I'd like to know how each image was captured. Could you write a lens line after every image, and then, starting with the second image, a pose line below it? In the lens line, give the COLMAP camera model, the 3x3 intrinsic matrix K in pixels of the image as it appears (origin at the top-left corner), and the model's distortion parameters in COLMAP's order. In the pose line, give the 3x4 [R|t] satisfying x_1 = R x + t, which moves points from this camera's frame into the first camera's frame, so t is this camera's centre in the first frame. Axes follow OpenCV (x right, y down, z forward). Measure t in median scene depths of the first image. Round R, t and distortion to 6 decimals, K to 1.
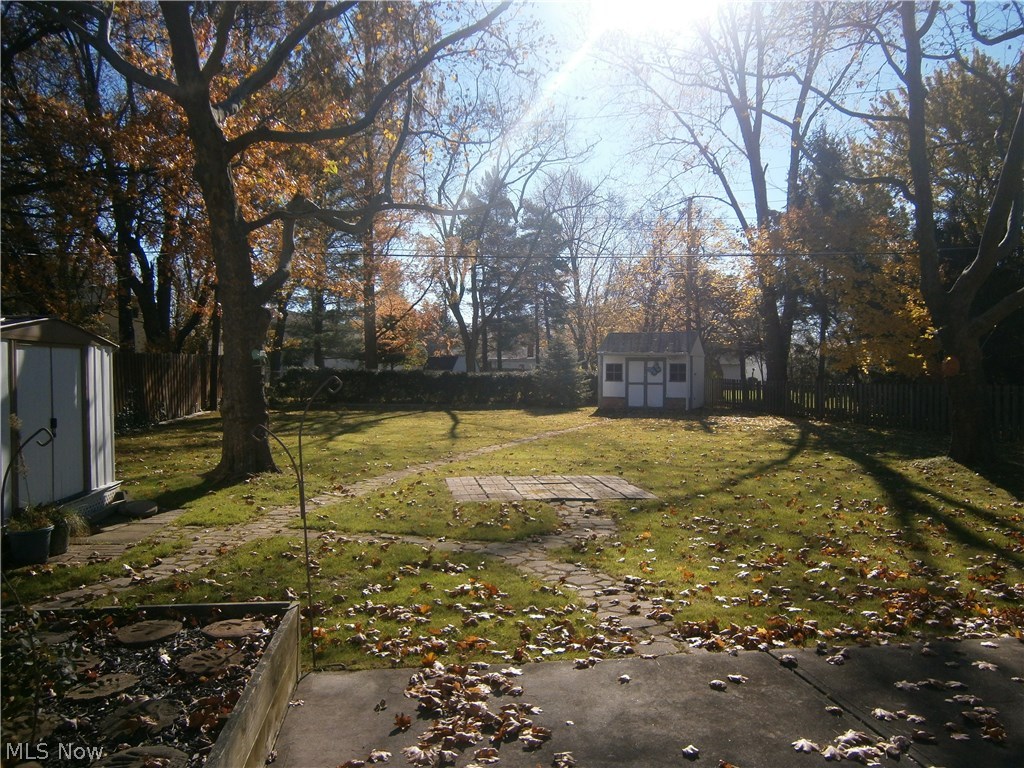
lens RADIAL K [[835.7, 0, 511.9], [0, 835.7, 384.0], [0, 0, 1]] dist [-0.008393, -0.001804]
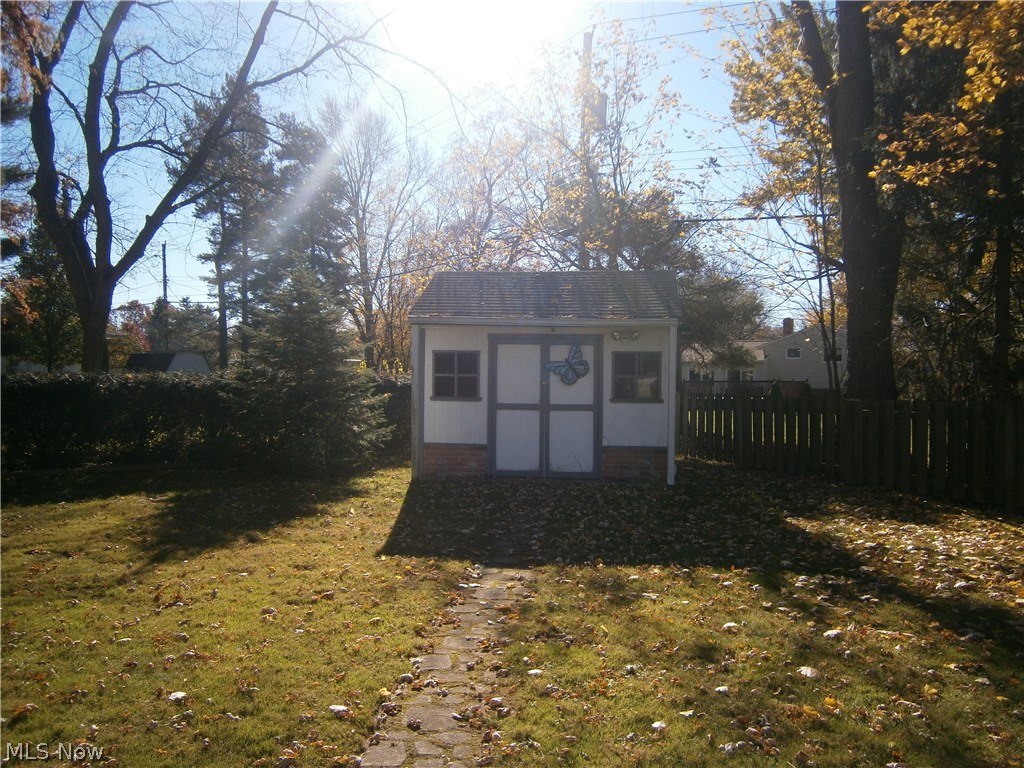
lens RADIAL K [[835.7, 0, 511.9], [0, 835.7, 384.2], [0, 0, 1]] dist [-0.008393, -0.001804]
pose [[0.969080, 0.004211, 0.246713, 0.057390], [-0.001113, 0.999919, -0.012695, -0.005630], [-0.246746, 0.012028, 0.969006, 0.650716]]
